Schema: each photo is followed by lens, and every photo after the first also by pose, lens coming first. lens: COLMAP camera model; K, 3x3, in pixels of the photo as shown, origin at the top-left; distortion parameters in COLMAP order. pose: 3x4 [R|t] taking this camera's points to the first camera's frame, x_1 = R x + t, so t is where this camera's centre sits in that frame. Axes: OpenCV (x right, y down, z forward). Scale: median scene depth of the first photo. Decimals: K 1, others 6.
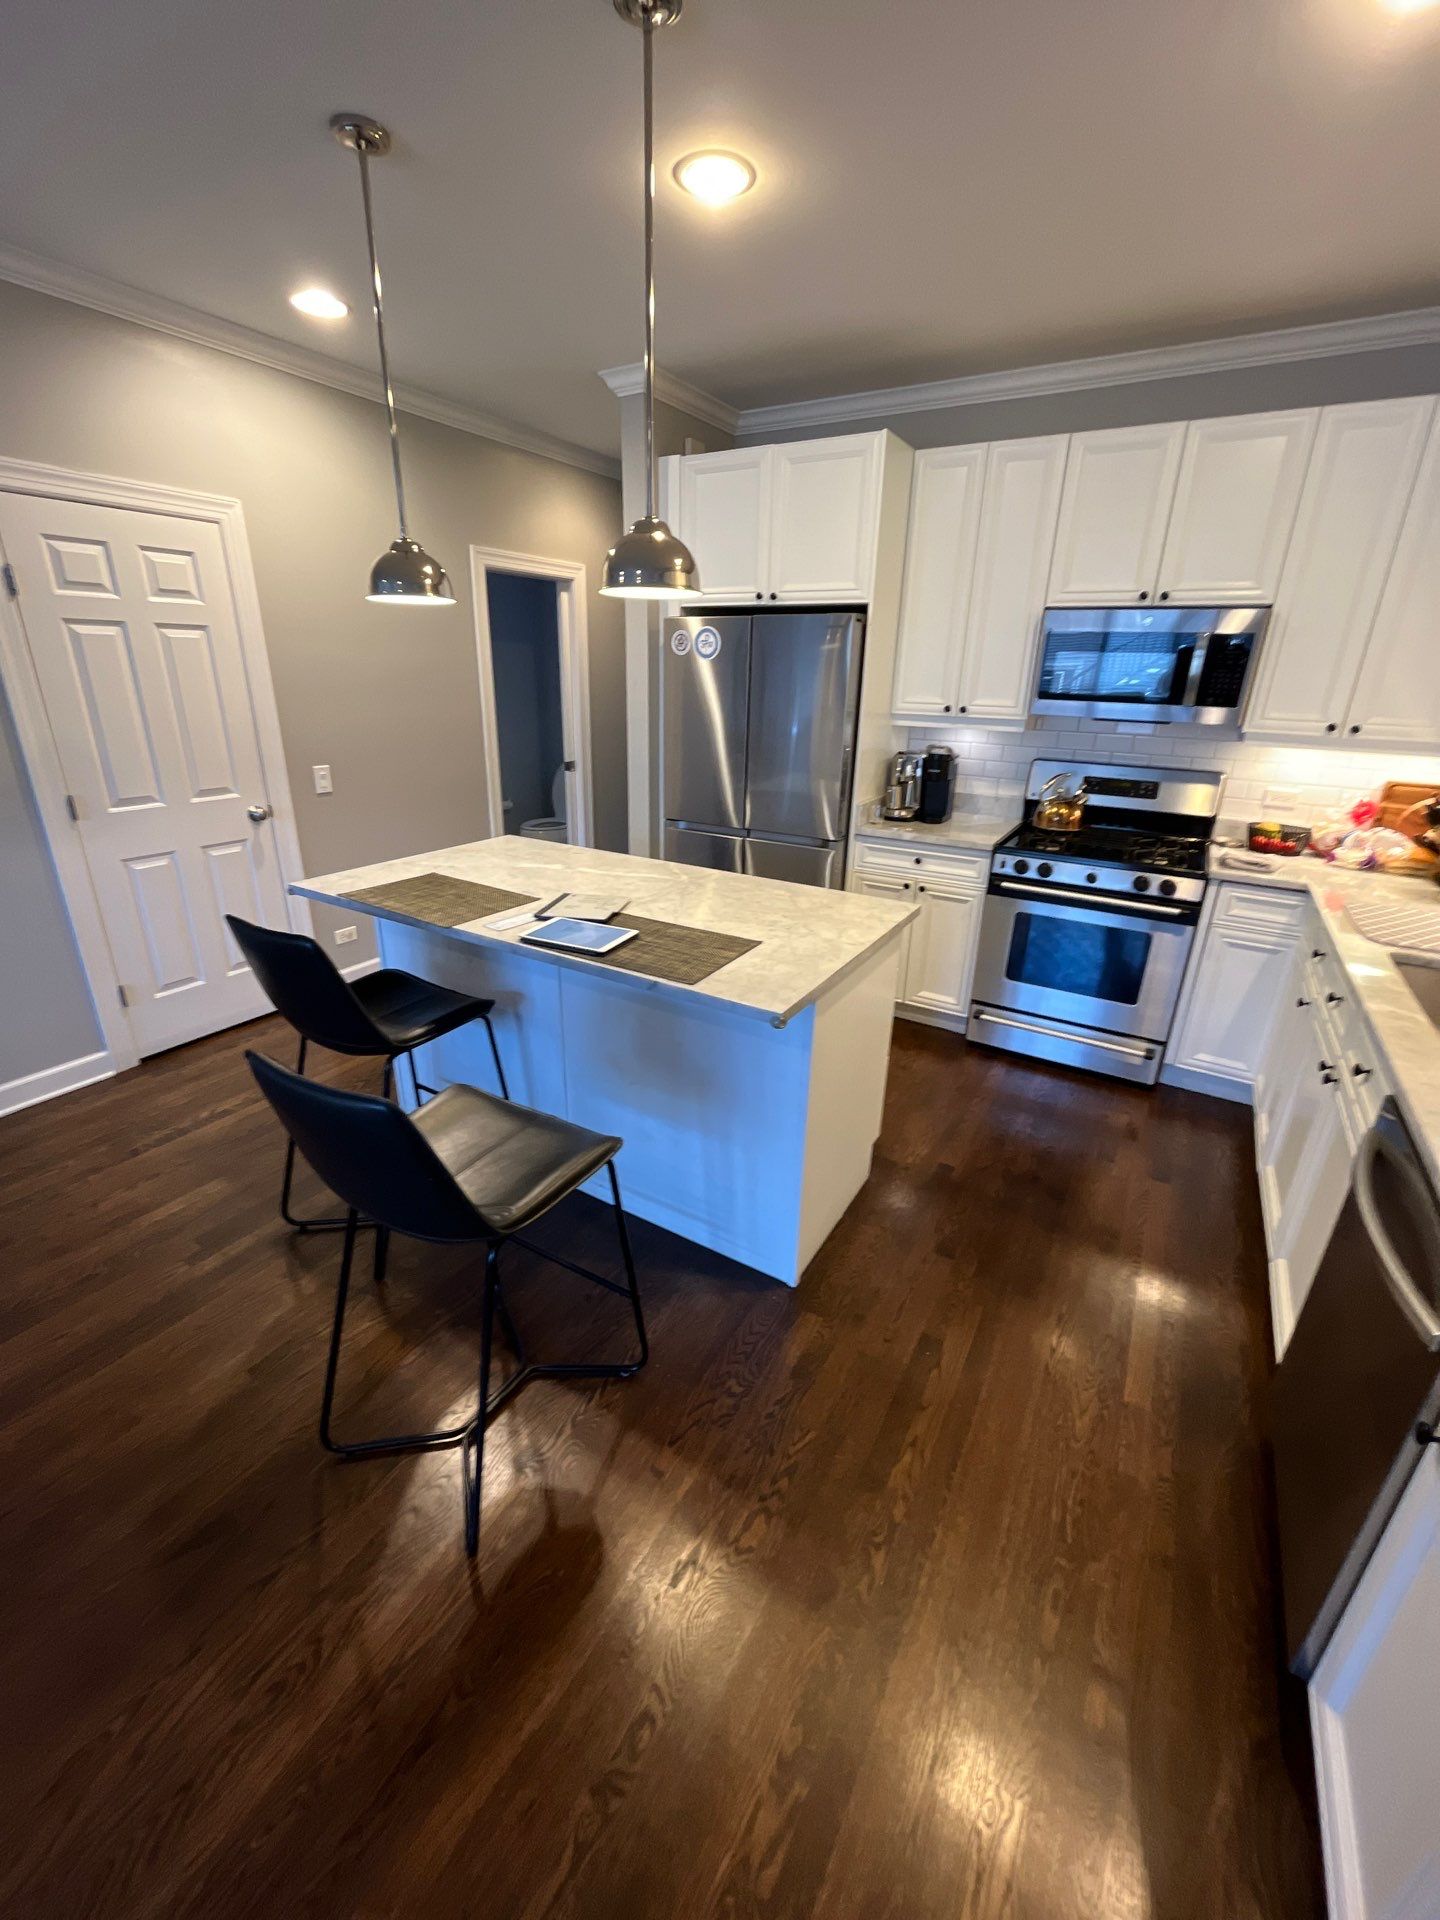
lens RADIAL K [[776.4, 0, 718.6], [0, 776.4, 955.4], [0, 0, 1]] dist [-0.001381, -0.000678]
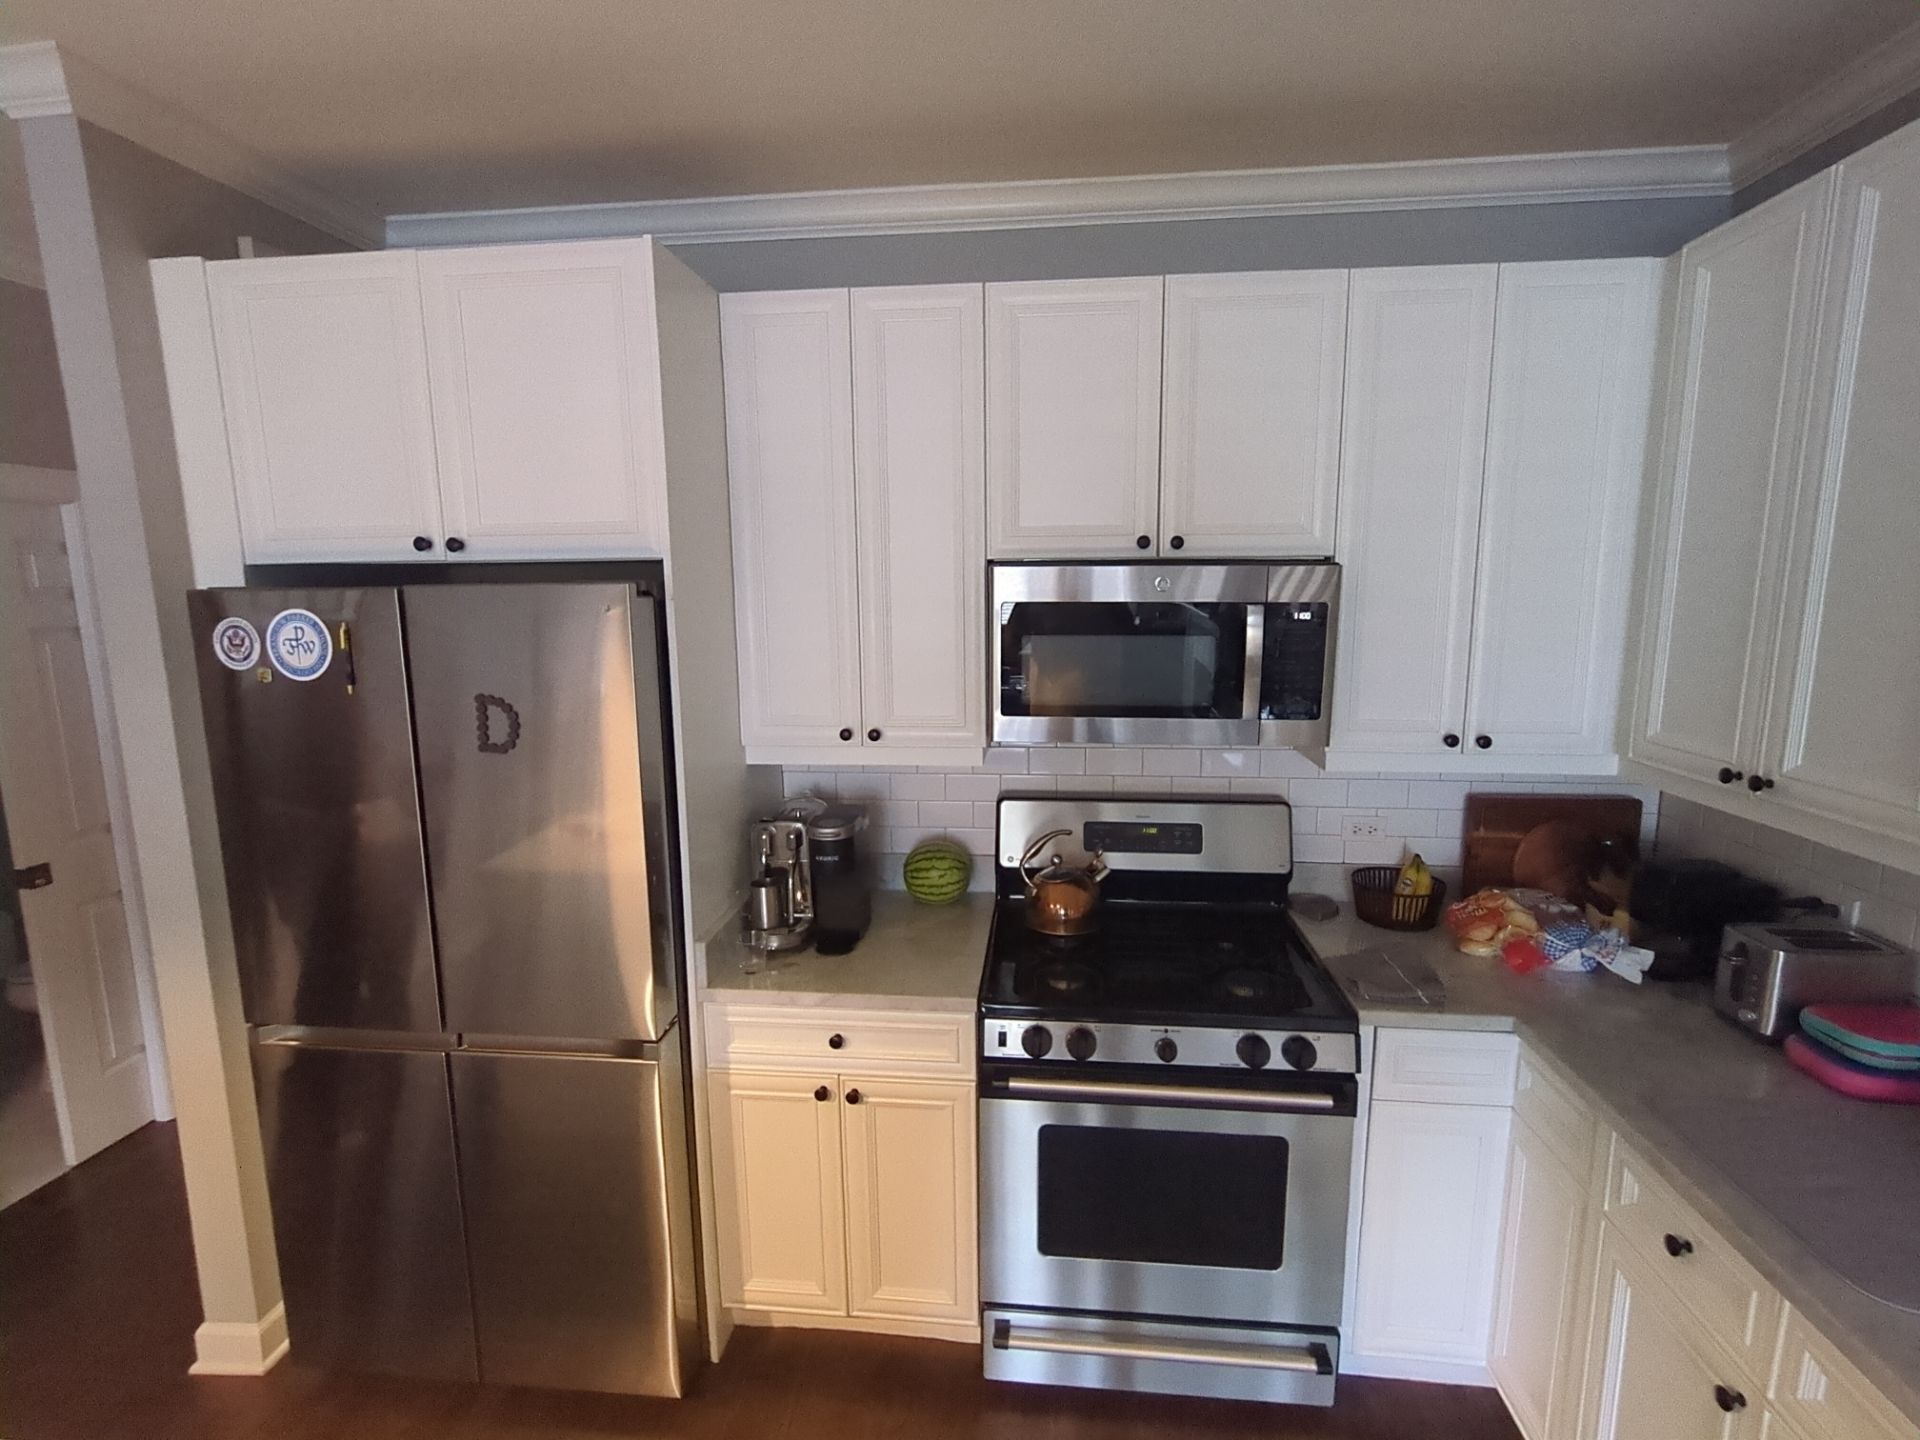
lens RADIAL K [[891.9, 0, 963.9], [0, 891.9, 720.5], [0, 0, 1]] dist [-0.002766, 0.000972]
pose [[0.905341, -0.093491, 0.414267, 0.124243], [0.175449, 0.970670, -0.164369, -0.231792], [-0.386750, 0.221493, 0.895190, 0.451139]]
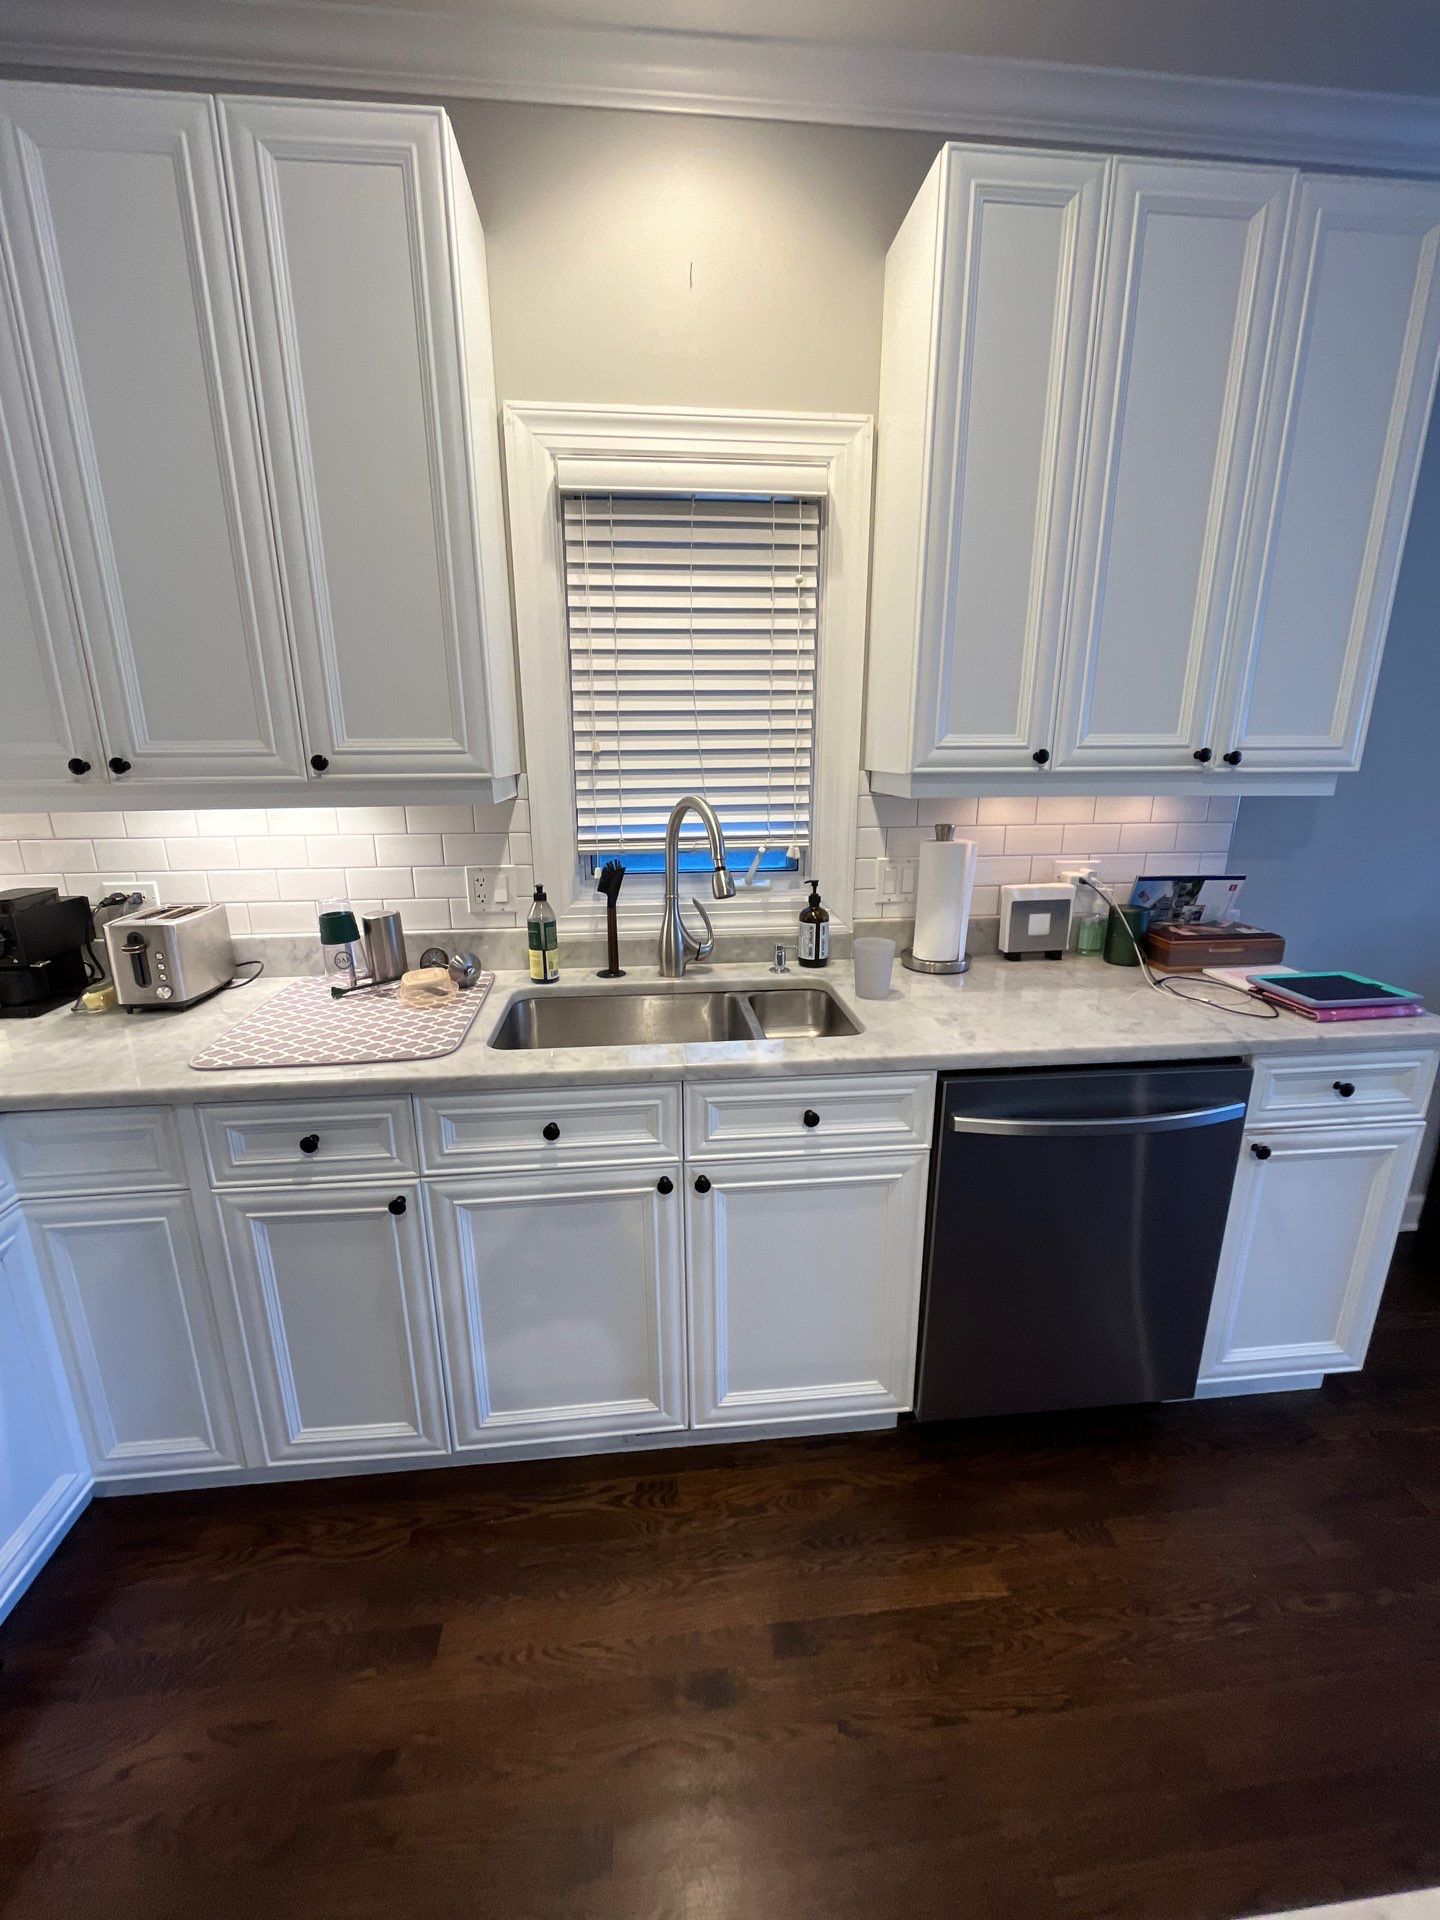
lens RADIAL K [[776.4, 0, 714.0], [0, 776.4, 951.9], [0, 0, 1]] dist [-0.001381, -0.000678]
pose [[-0.596205, -0.227451, 0.769938, 0.148608], [0.276842, 0.841960, 0.463101, -0.224132], [-0.753590, 0.489254, -0.439013, 0.722931]]
